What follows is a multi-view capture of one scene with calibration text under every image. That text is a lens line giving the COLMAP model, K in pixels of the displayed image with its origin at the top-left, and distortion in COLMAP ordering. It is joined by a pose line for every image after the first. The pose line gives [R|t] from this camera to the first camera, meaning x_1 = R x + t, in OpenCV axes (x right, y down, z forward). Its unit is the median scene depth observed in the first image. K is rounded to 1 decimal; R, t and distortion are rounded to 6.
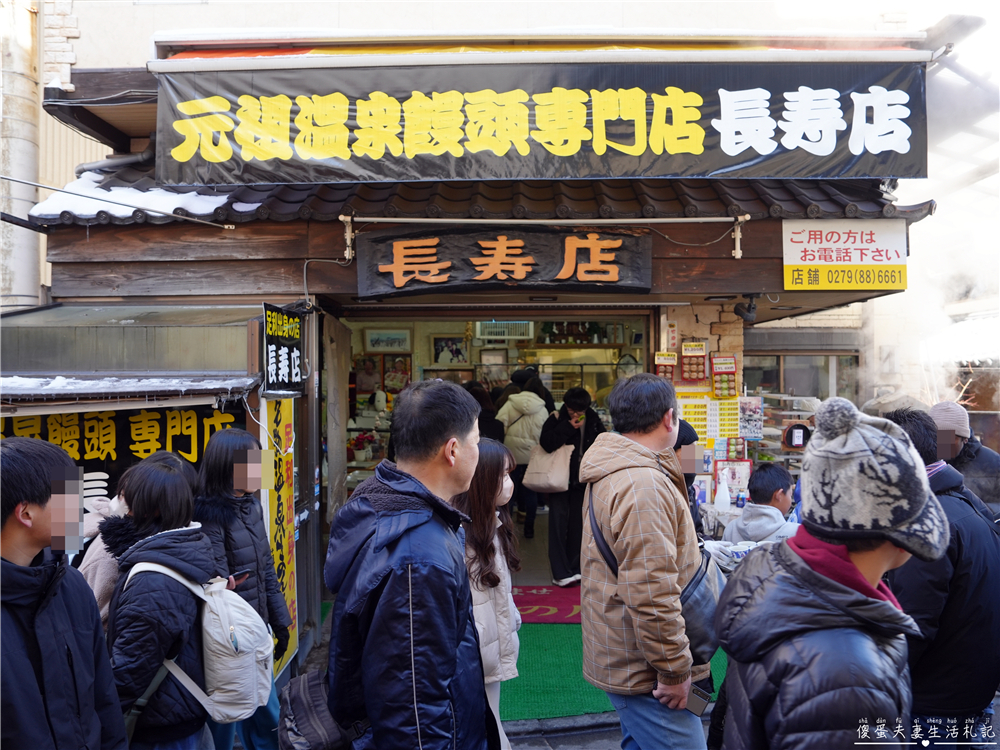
lens RADIAL K [[747.9, 0, 500.0], [0, 747.9, 375.0], [0, 0, 1]] dist [-0.074412, 0.000414]
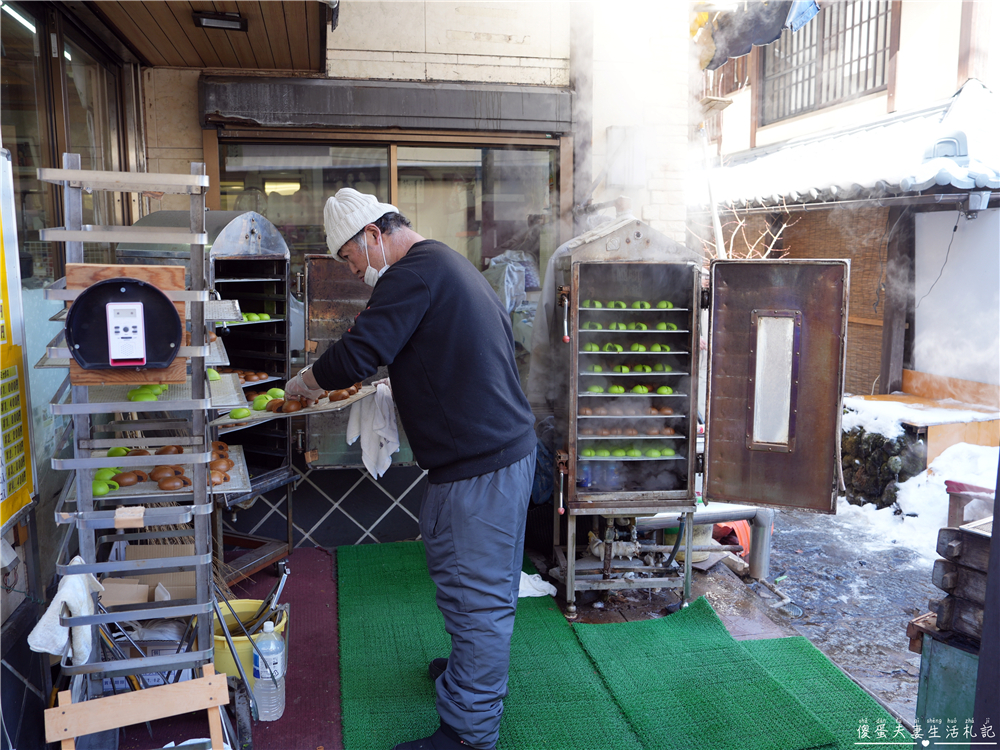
lens RADIAL K [[769.1, 0, 500.0], [0, 769.1, 375.0], [0, 0, 1]] dist [-0.092521, -0.000113]
pose [[0.976203, -0.030371, 0.214723, 0.471797], [-0.002283, 0.988651, 0.150216, 0.059684], [-0.216849, -0.147131, 0.965054, 0.718592]]
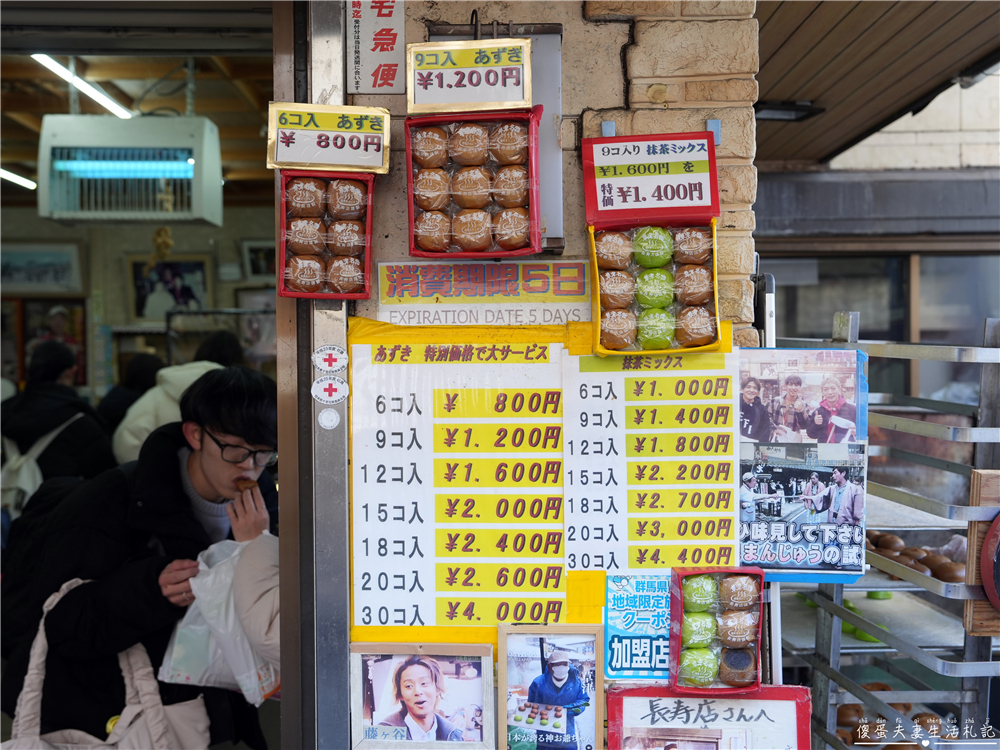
lens RADIAL K [[1039.9, 0, 500.0], [0, 1039.9, 375.0], [0, 0, 1]] dist [0.015899, 0.023966]
pose [[0.999868, -0.006033, 0.015065, 0.258130], [0.005941, 0.999964, 0.006132, 0.033800], [-0.015102, -0.006042, 0.999868, 0.737296]]
